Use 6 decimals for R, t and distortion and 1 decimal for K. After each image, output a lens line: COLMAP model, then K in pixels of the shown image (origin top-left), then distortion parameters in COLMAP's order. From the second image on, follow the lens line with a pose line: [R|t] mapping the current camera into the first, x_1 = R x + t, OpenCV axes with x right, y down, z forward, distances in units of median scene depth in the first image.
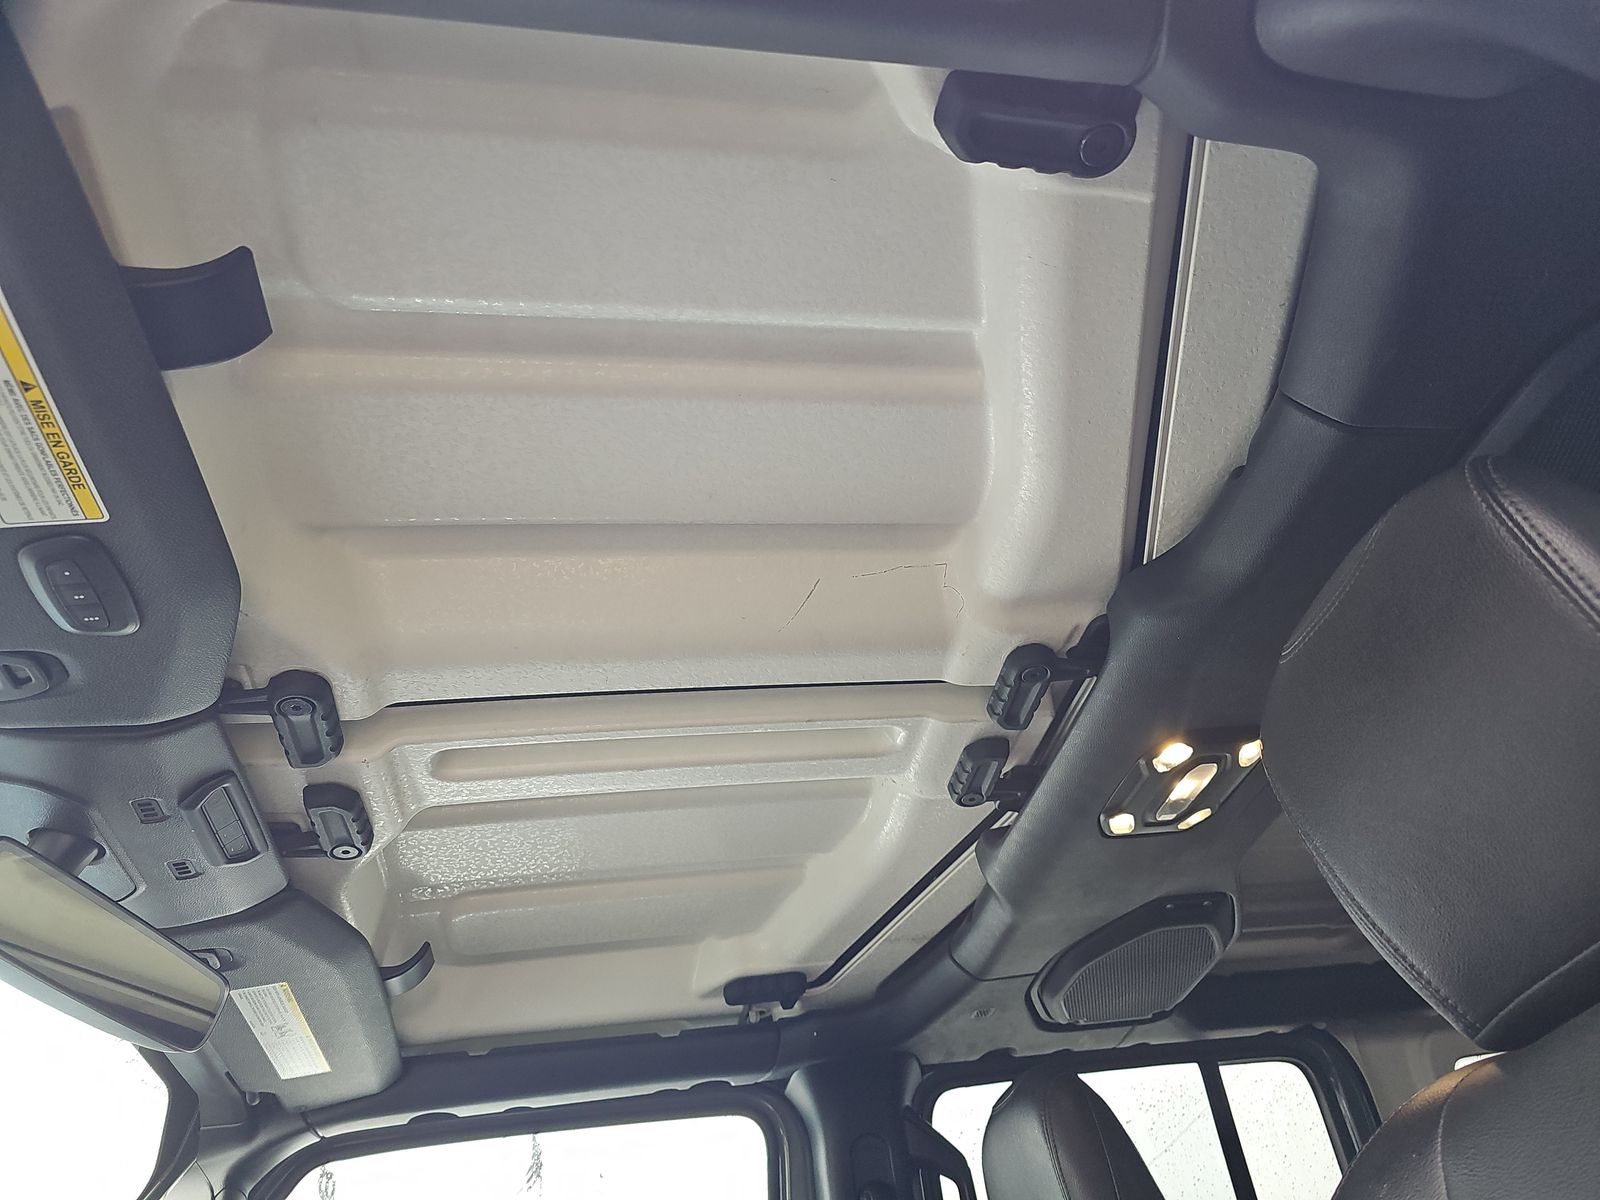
lens RADIAL K [[1083.2, 0, 802.7], [0, 1083.2, 604.7], [0, 0, 1]] dist [0.034437, -0.025127]
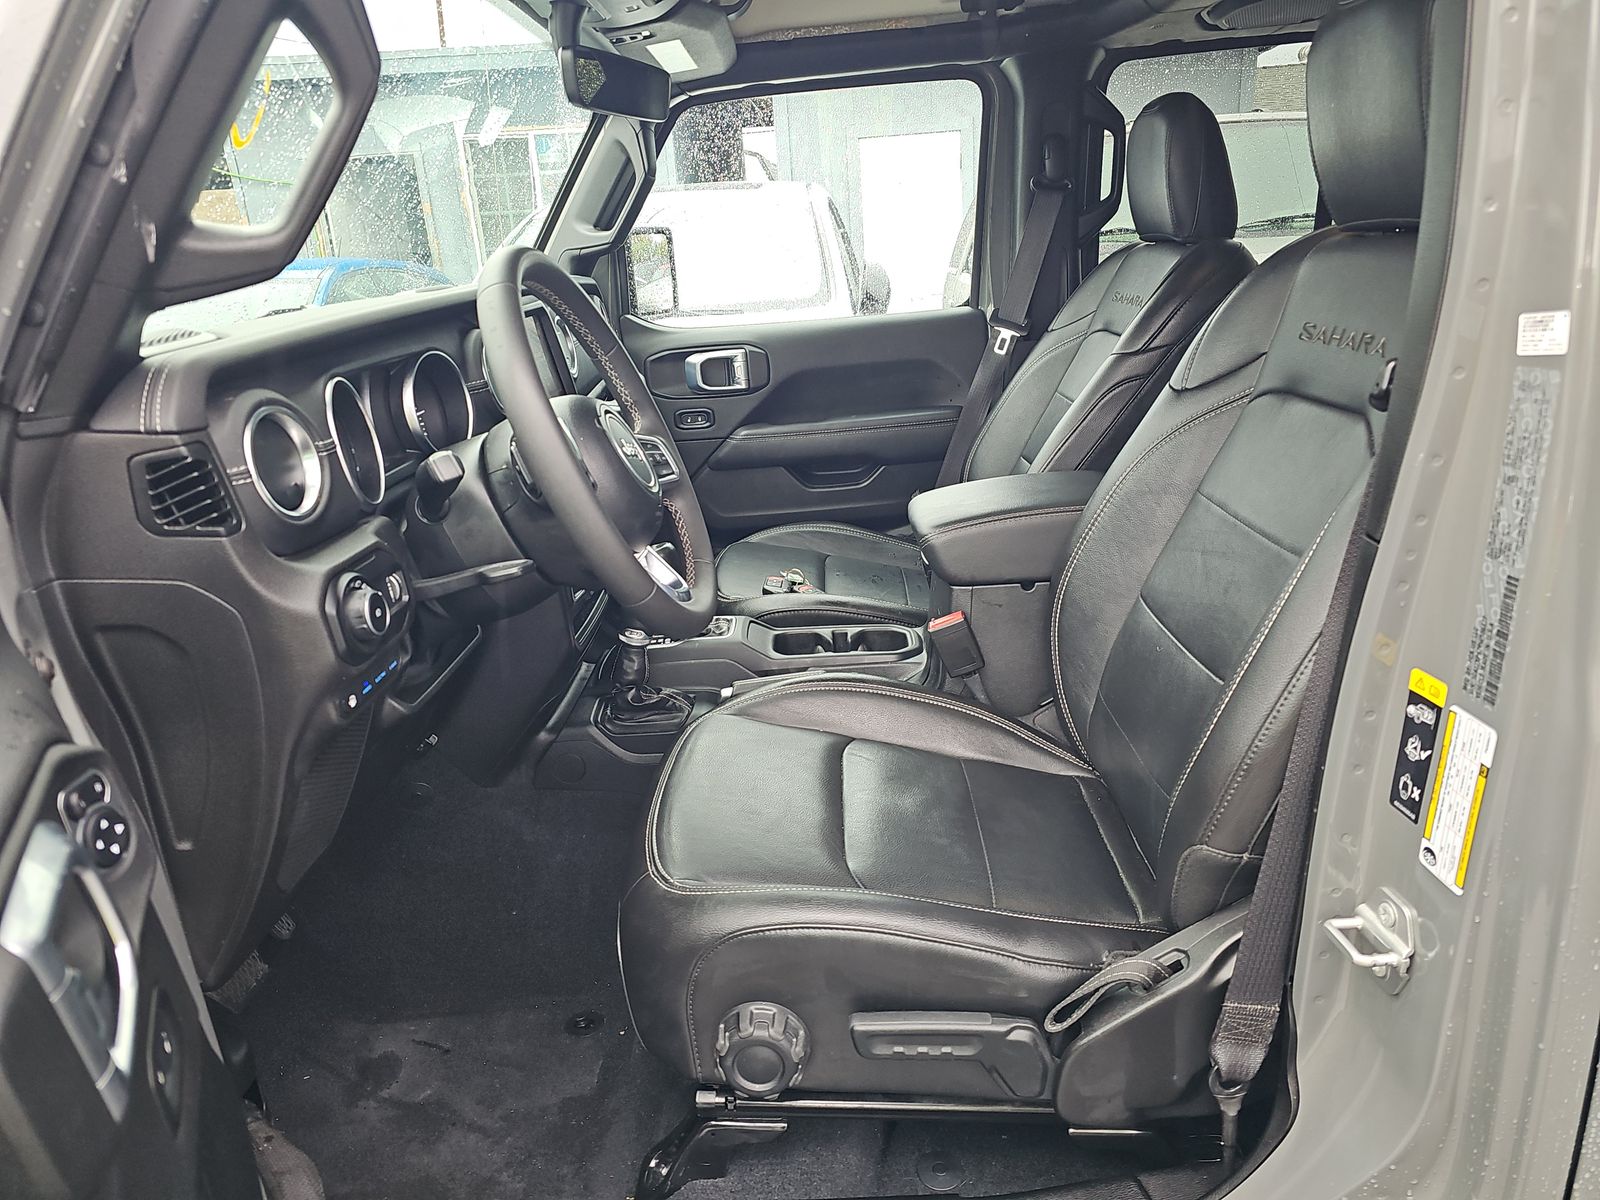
lens RADIAL K [[1083.2, 0, 802.7], [0, 1083.2, 604.7], [0, 0, 1]] dist [0.034437, -0.025127]
pose [[0.985847, 0.112135, -0.124628, -0.014594], [0.051818, 0.503173, 0.862631, -0.421881], [0.159441, -0.856880, 0.490240, -0.300058]]
